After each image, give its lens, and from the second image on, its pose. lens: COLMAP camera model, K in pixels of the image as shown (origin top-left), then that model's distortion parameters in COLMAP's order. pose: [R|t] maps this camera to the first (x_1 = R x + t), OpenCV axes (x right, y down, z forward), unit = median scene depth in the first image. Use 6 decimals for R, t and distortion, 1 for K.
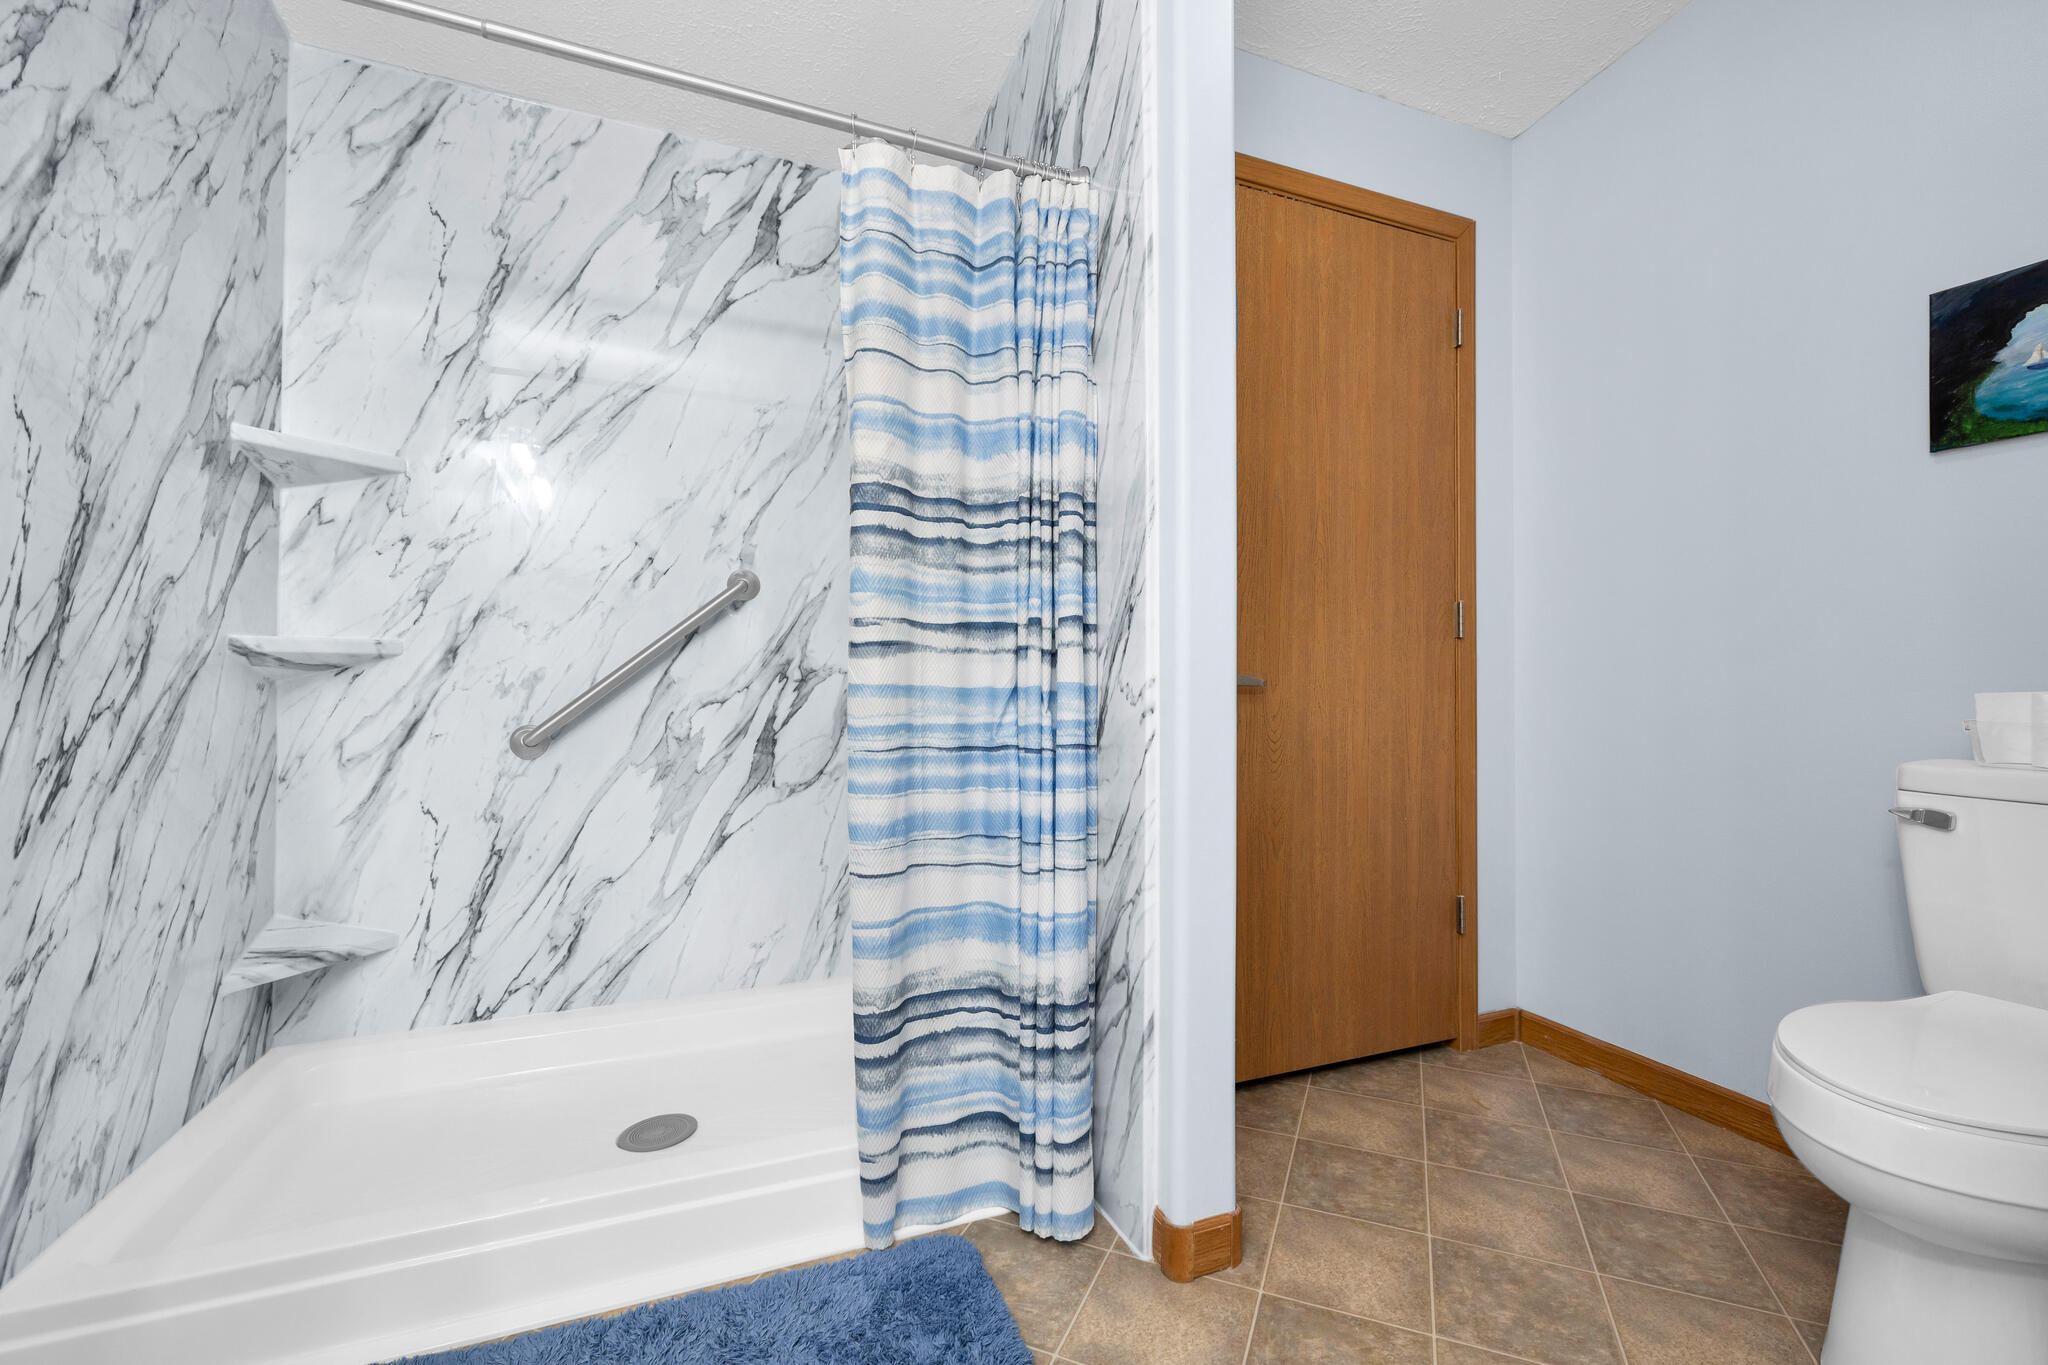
lens RADIAL K [[852.5, 0, 1026.8], [0, 852.5, 660.1], [0, 0, 1]] dist [-0.000141, 0.000006]
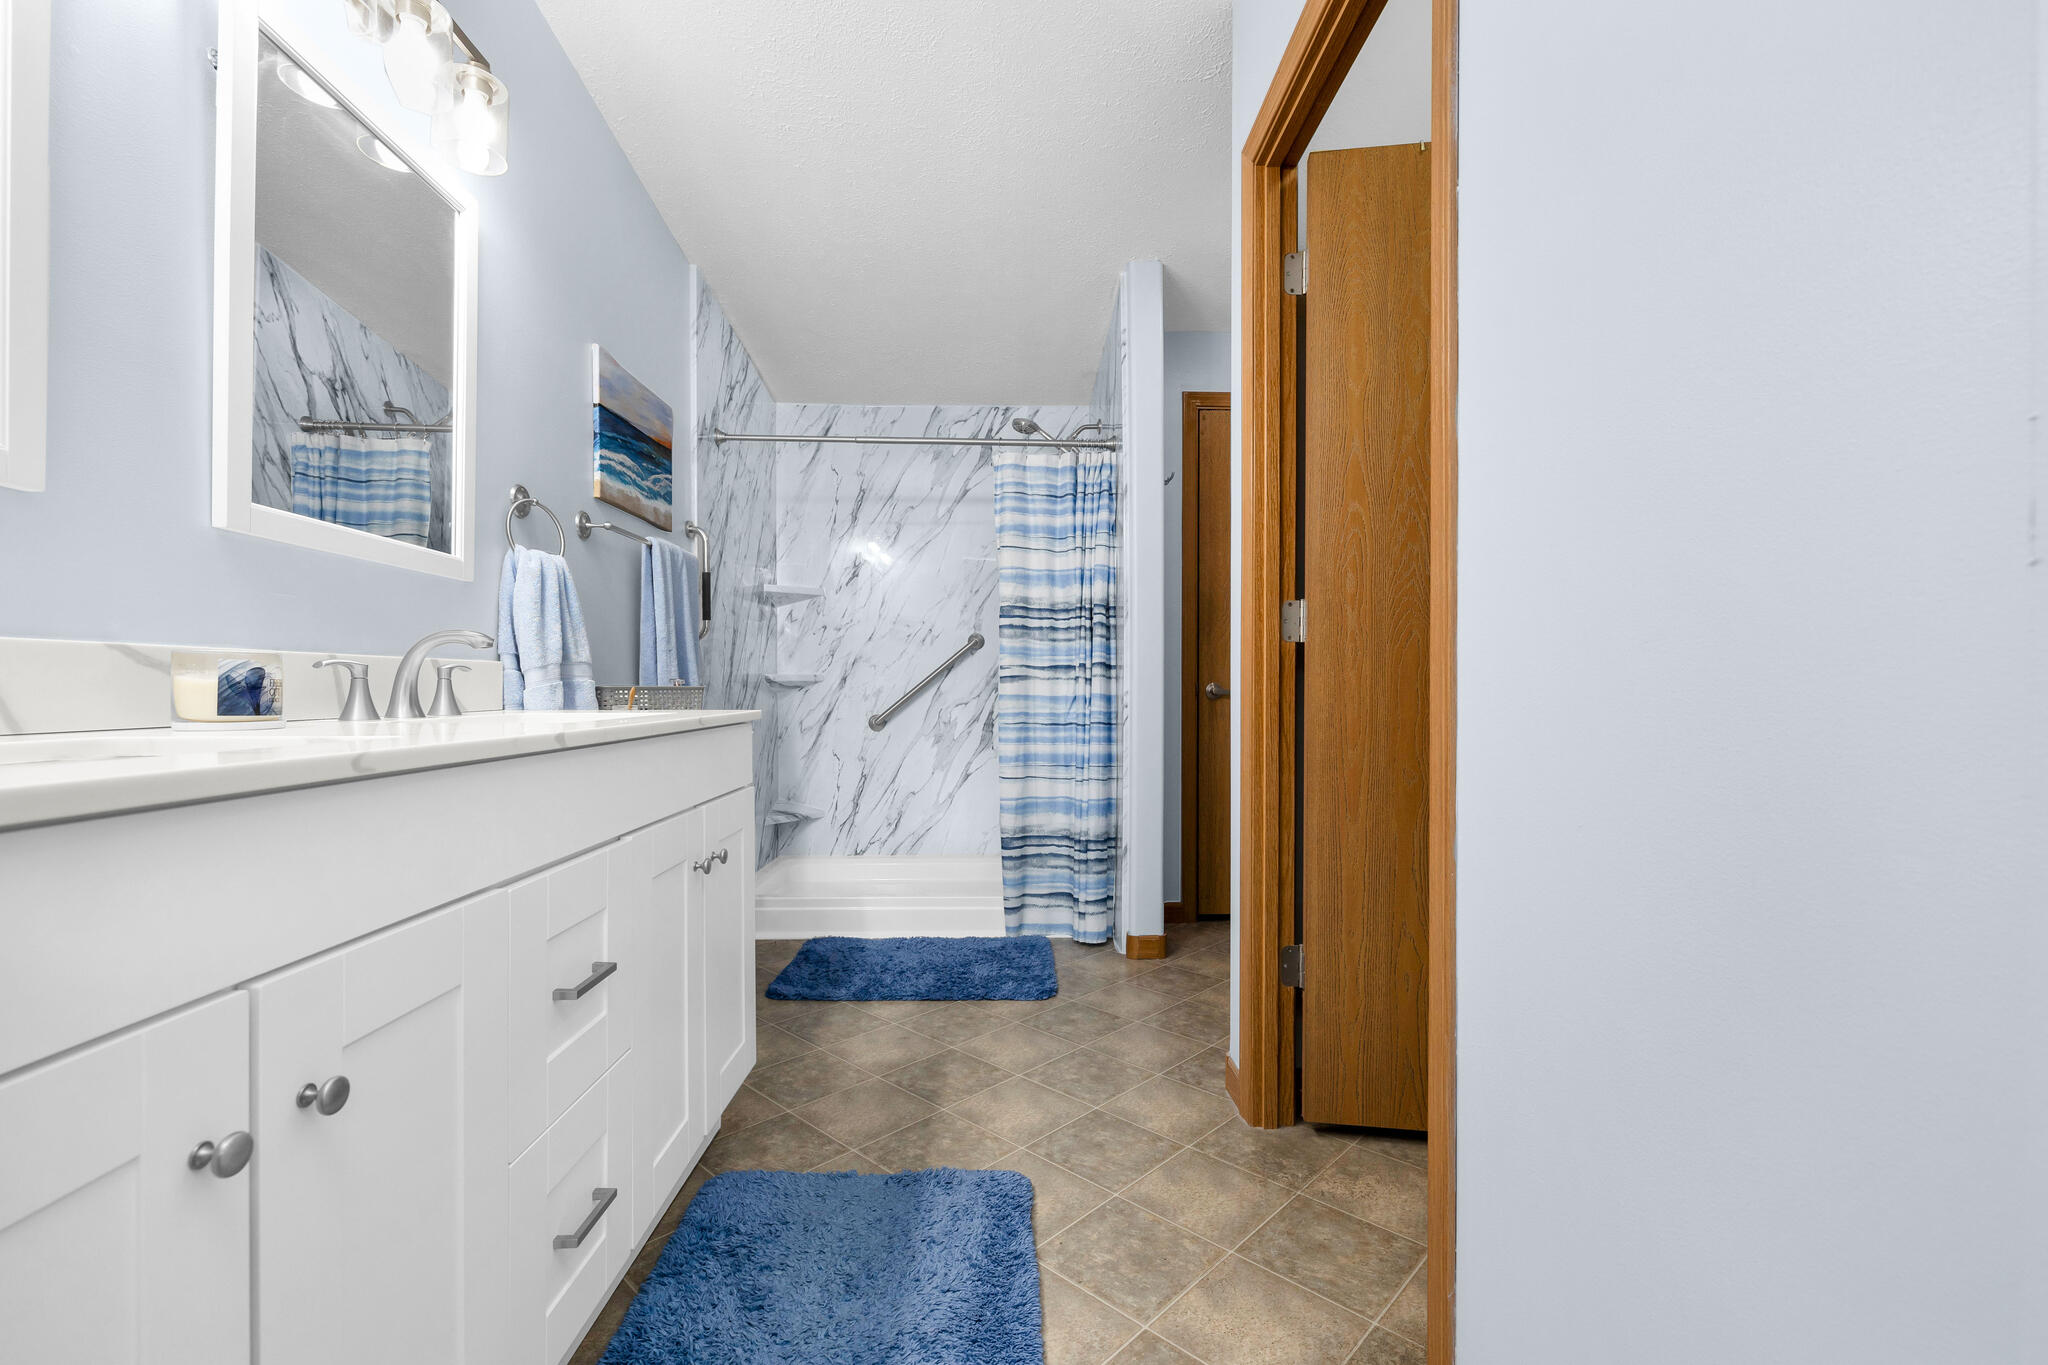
lens RADIAL K [[874.5, 0, 1029.8], [0, 874.5, 686.2], [0, 0, 1]] dist [-0.000913, 0.000013]
pose [[0.936301, -0.004863, -0.351164, 0.650020], [0.012330, 0.999743, 0.019028, -0.035209], [0.350981, -0.022146, 0.936121, -1.090456]]
